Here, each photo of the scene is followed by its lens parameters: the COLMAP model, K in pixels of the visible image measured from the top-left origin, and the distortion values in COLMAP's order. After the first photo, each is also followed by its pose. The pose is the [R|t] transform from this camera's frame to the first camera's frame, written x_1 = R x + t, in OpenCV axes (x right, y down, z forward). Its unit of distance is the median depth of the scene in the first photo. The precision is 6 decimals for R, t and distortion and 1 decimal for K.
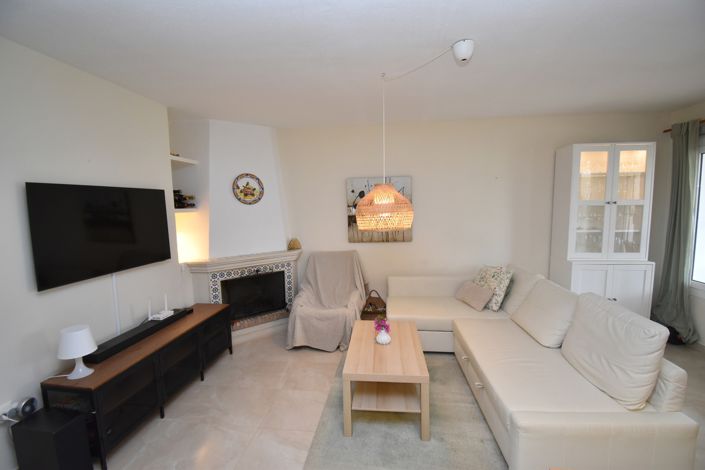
lens RADIAL K [[310.4, 0, 355.7], [0, 310.4, 238.6], [0, 0, 1]] dist [0.025681, -0.025617]
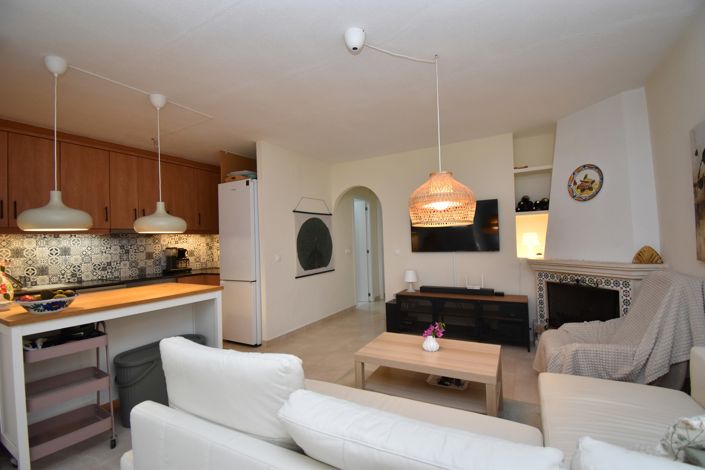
lens RADIAL K [[310.4, 0, 355.7], [0, 310.4, 238.6], [0, 0, 1]] dist [0.025681, -0.025617]
pose [[-0.385036, 0.023146, -0.922611, 0.723851], [-0.063586, 0.996645, 0.051540, -0.013796], [0.920708, 0.078510, -0.382273, 0.814059]]
